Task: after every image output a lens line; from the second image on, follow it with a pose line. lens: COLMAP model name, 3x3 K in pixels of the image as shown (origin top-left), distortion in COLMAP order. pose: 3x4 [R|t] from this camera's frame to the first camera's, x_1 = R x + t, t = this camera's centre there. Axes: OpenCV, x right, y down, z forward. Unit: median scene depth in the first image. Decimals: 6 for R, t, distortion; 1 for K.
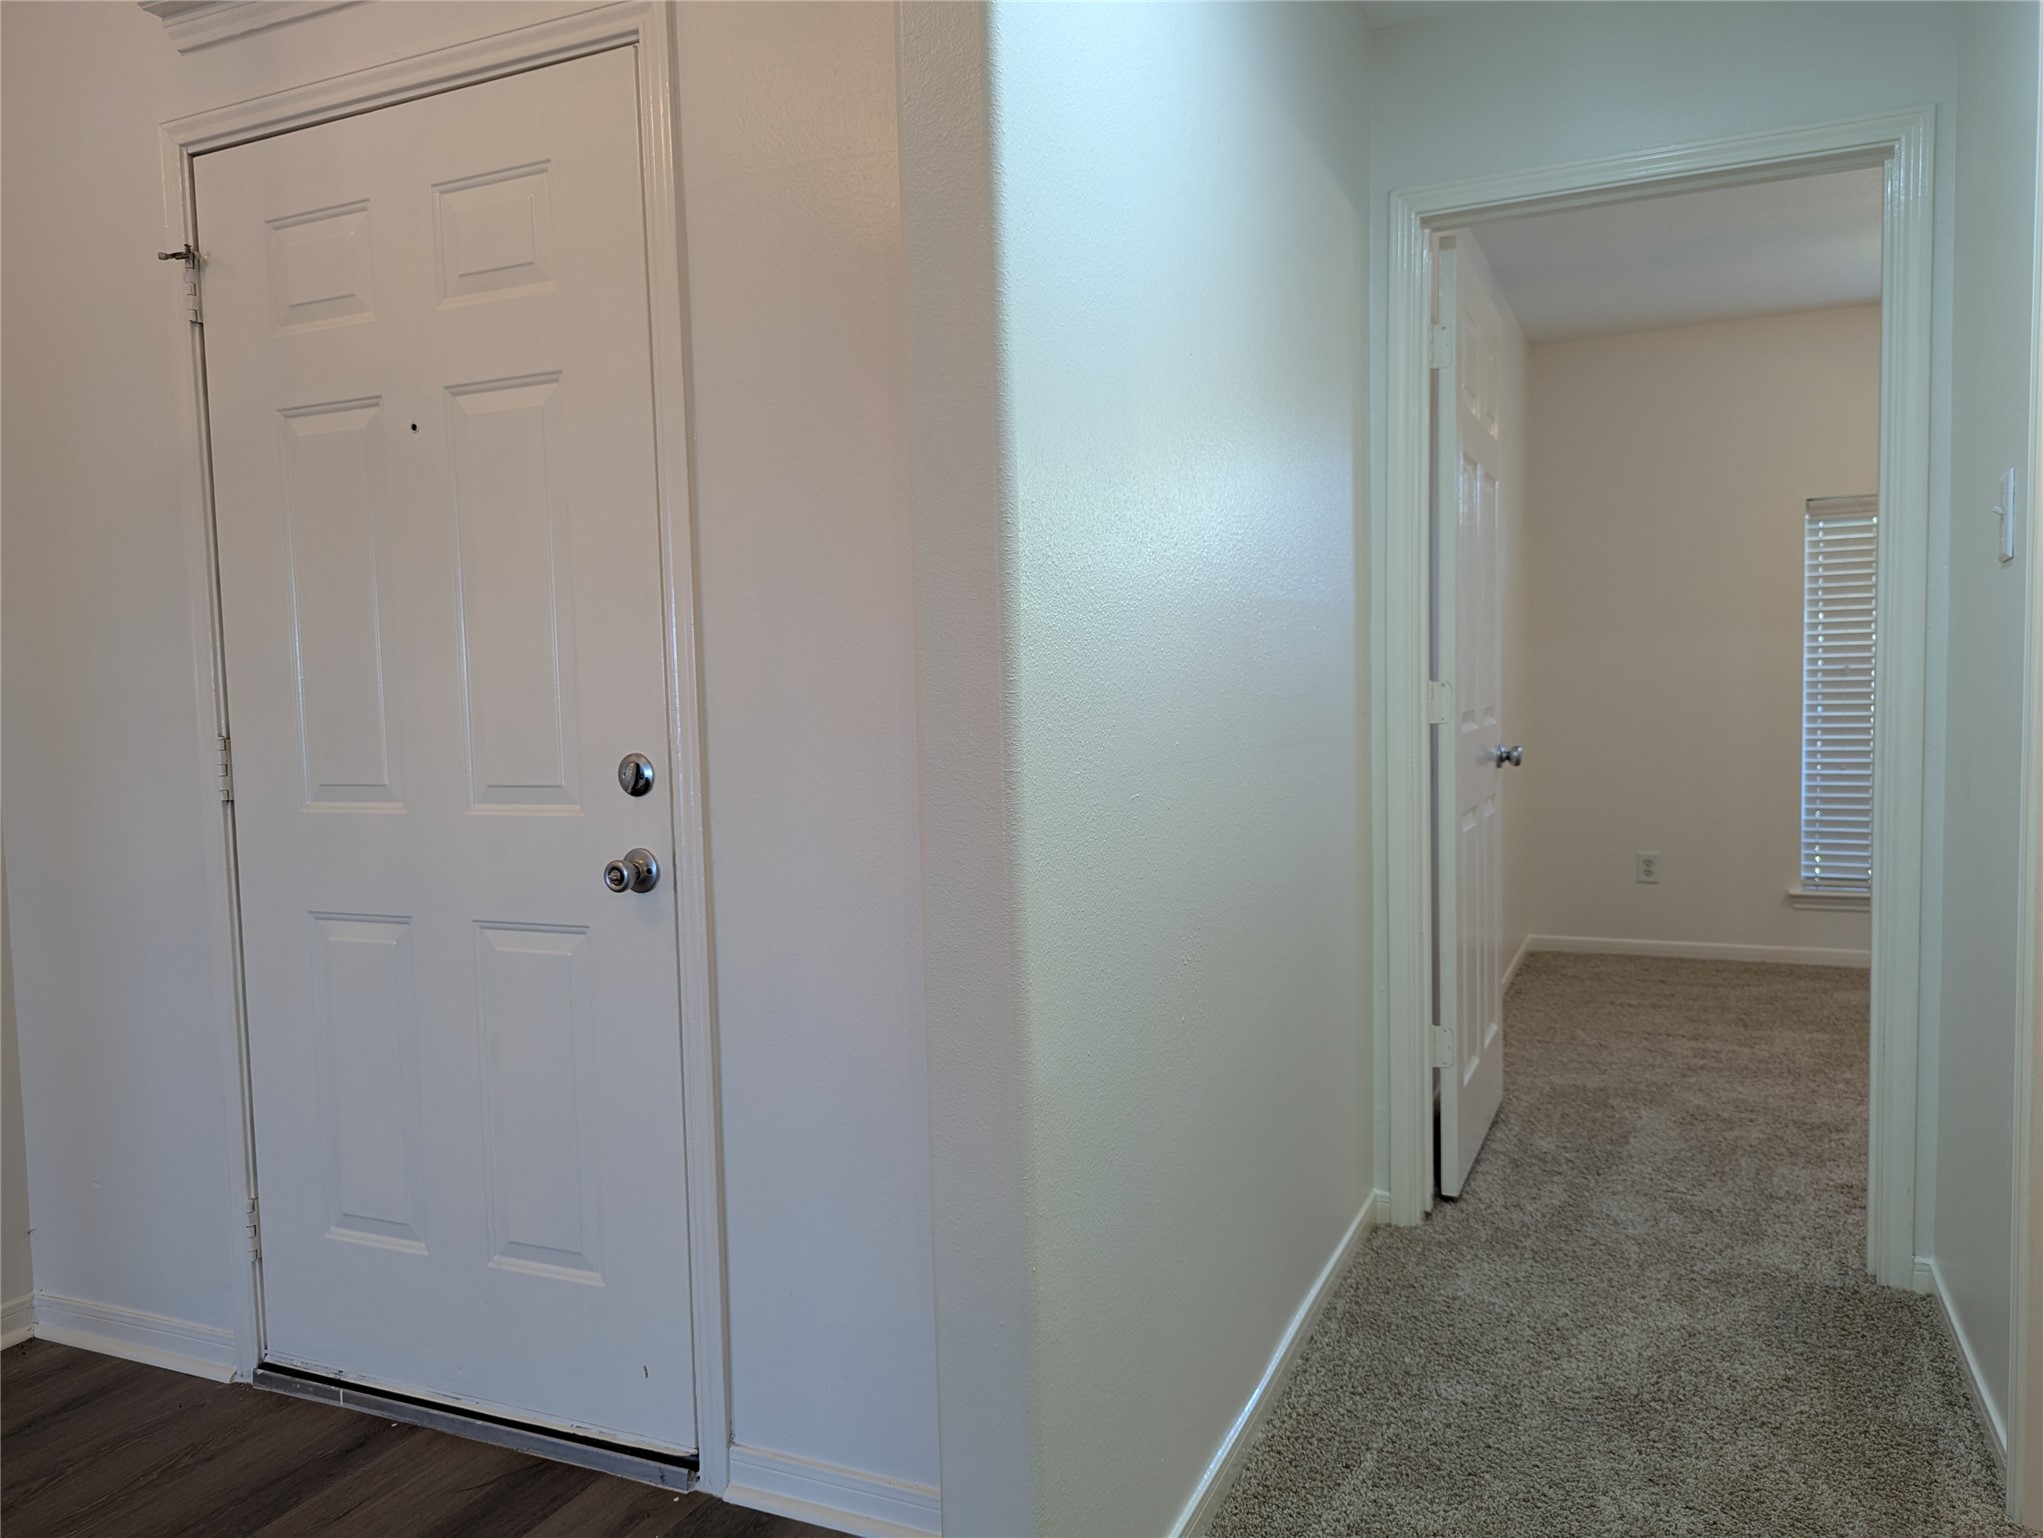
lens RADIAL K [[1443.1, 0, 1025.6], [0, 1443.1, 780.3], [0, 0, 1]] dist [0.044059, -0.043205]
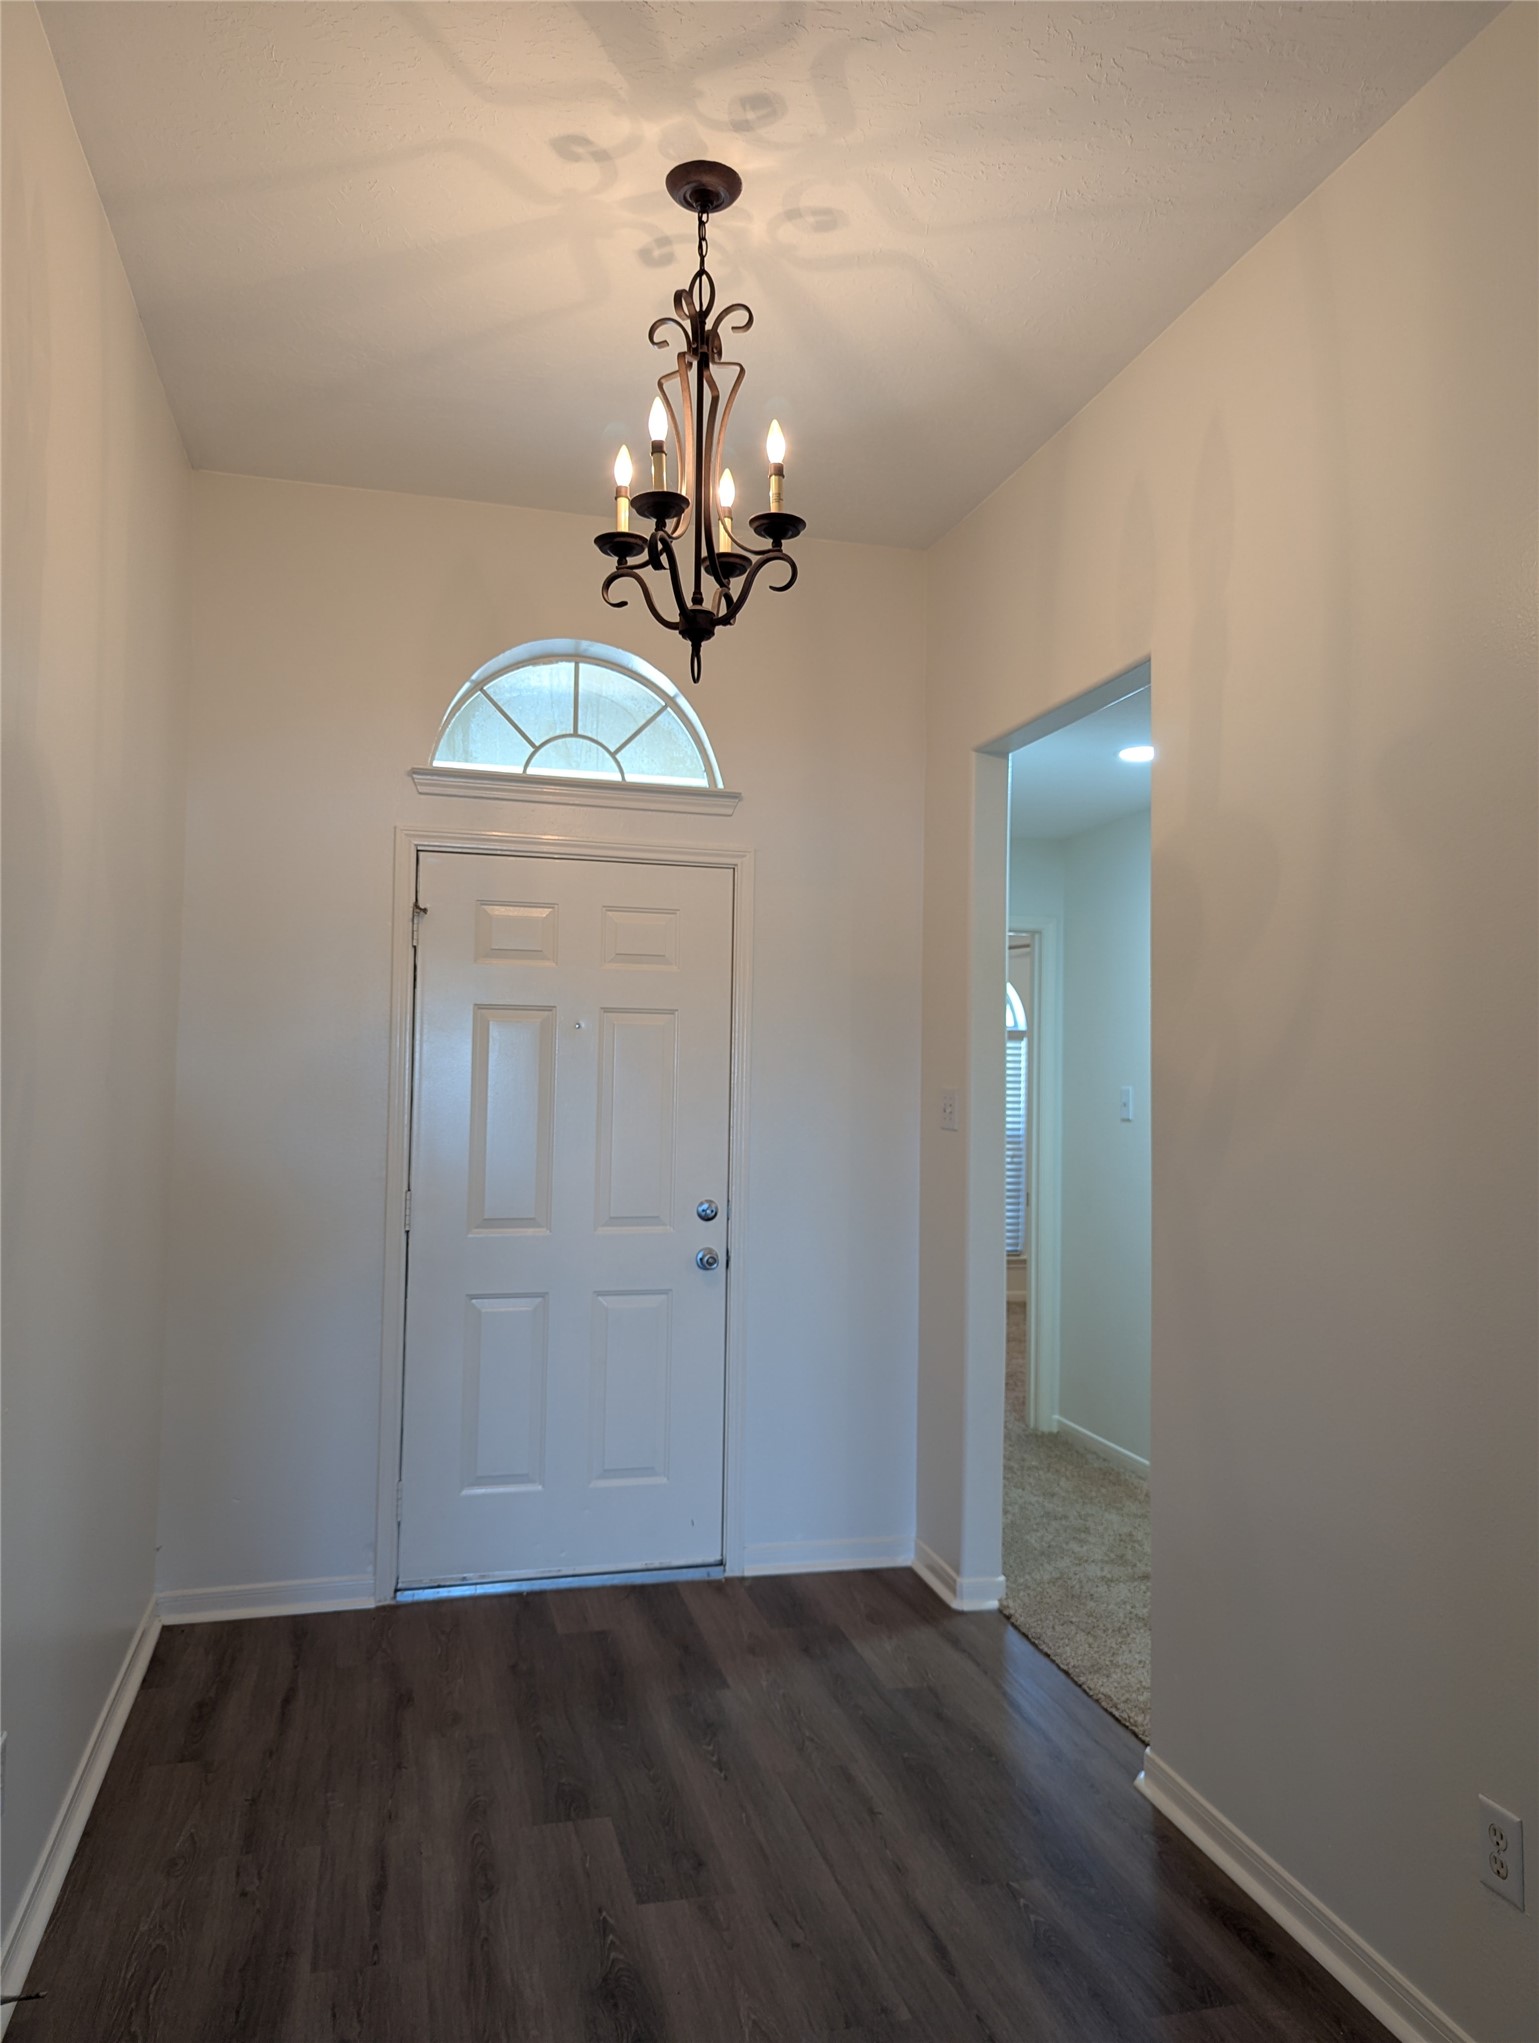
lens RADIAL K [[1443.1, 0, 763.0], [0, 1443.1, 1017.8], [0, 0, 1]] dist [0.044059, -0.043205]
pose [[0.775340, 0.063584, 0.628335, -1.384354], [0.005481, 0.994204, -0.107371, -0.050923], [-0.631520, 0.086693, 0.770498, -0.577995]]
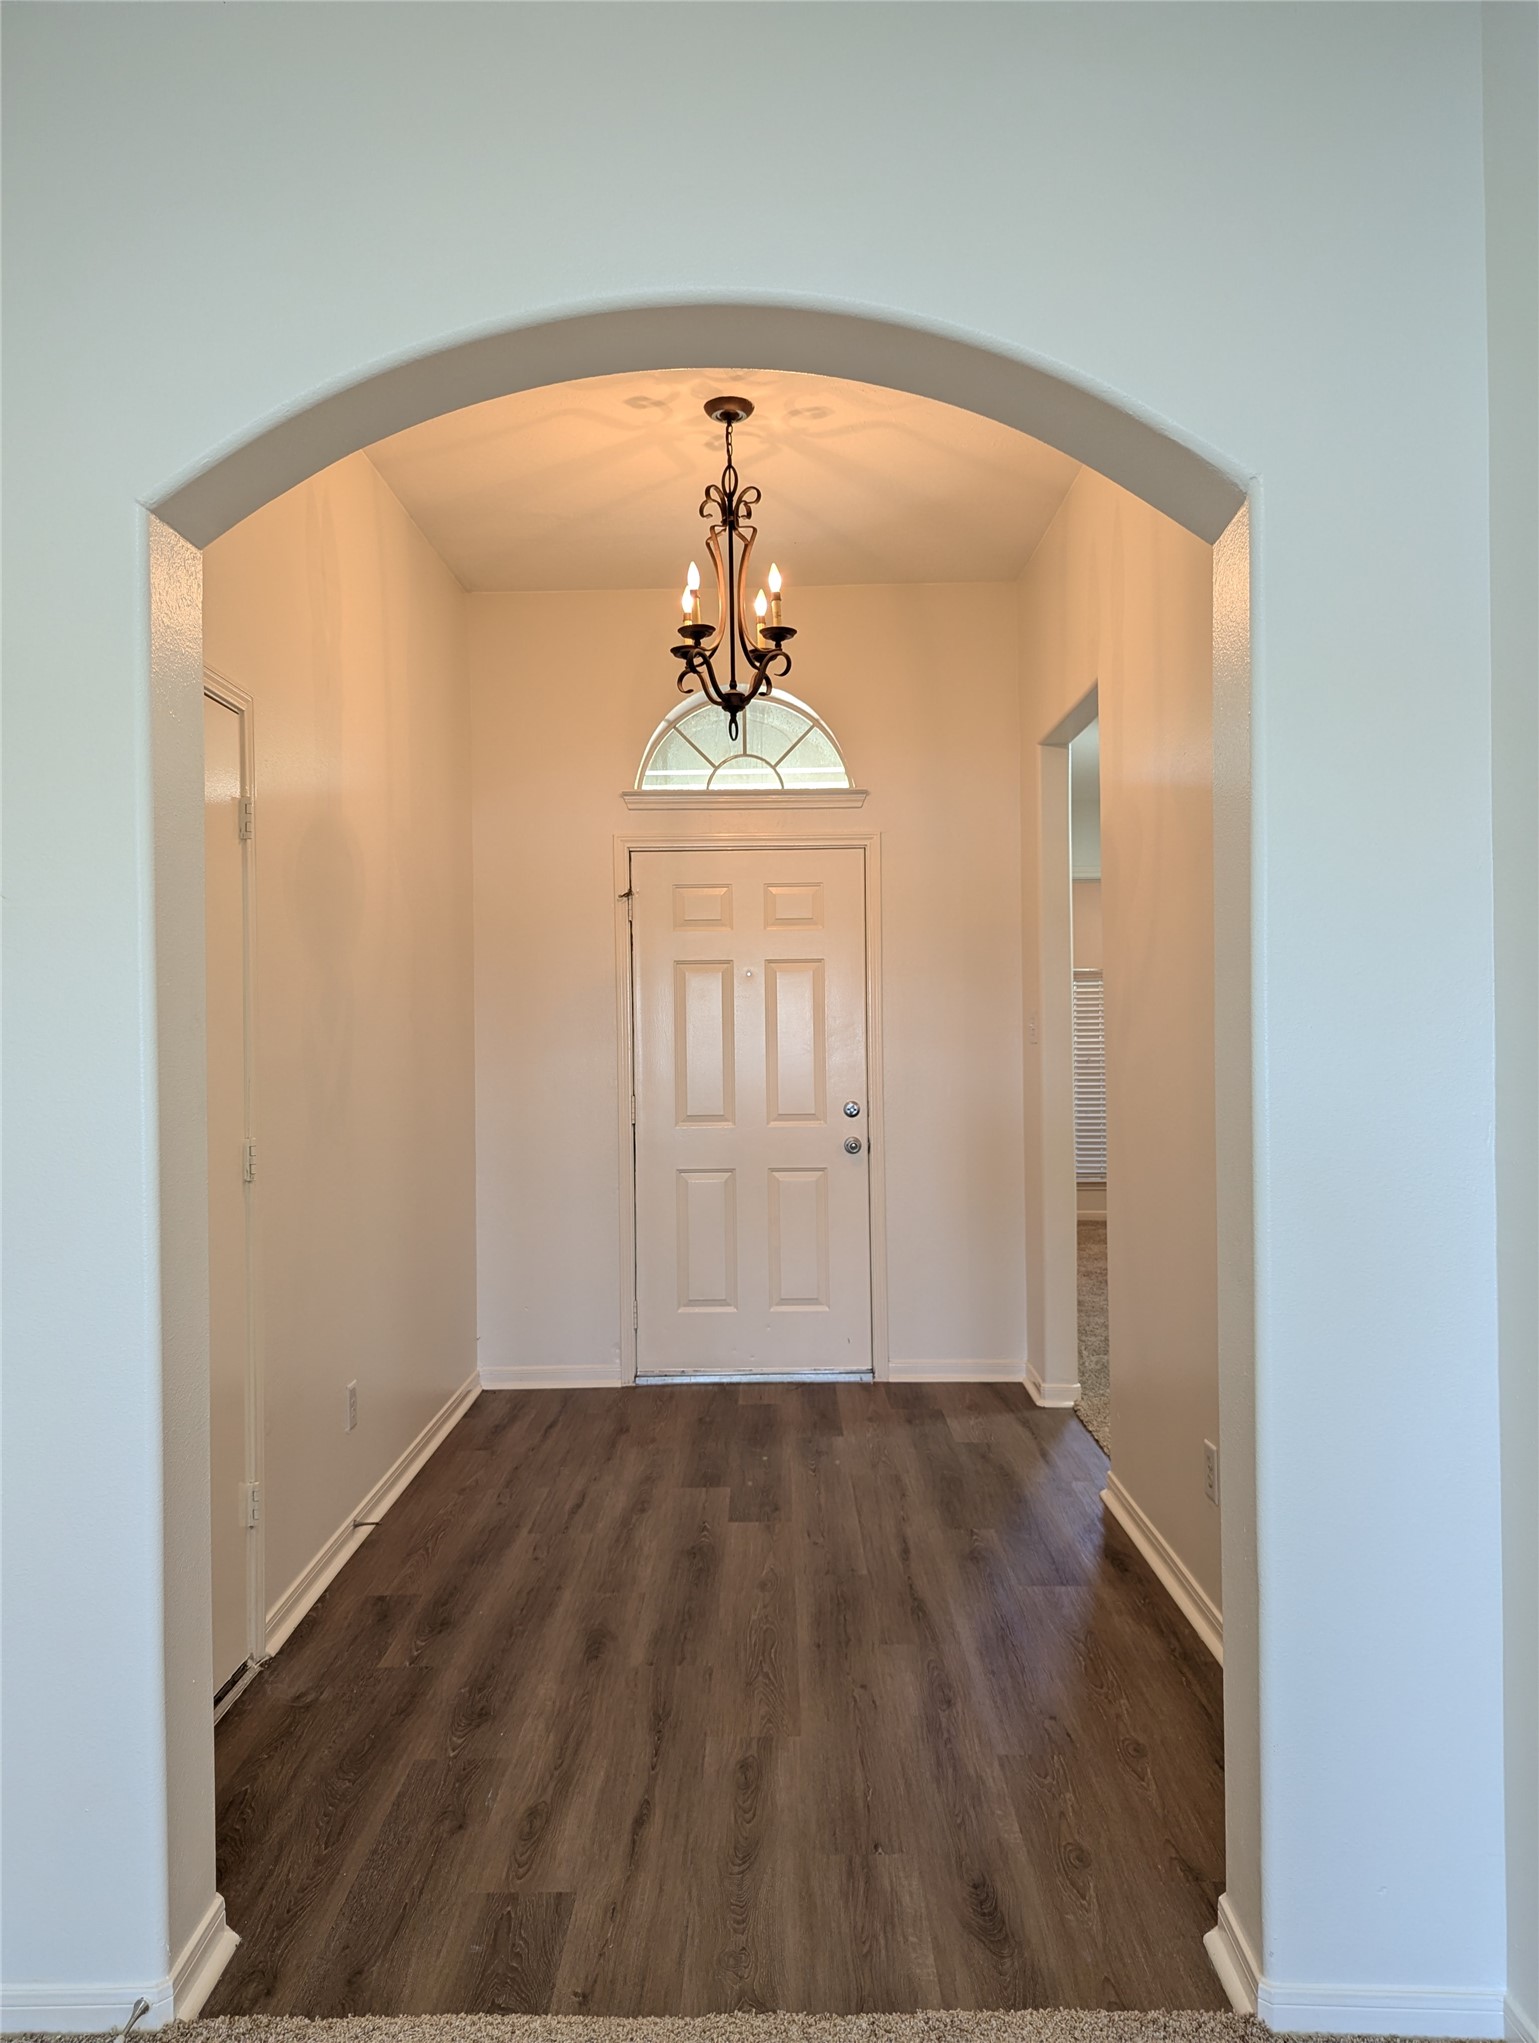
lens RADIAL K [[1443.1, 0, 764.1], [0, 1443.1, 1035.8], [0, 0, 1]] dist [0.044059, -0.043205]
pose [[0.912924, 0.014089, 0.407886, -1.398213], [0.016882, 0.997245, -0.072232, 0.046574], [-0.407780, 0.072829, 0.910171, -1.269660]]
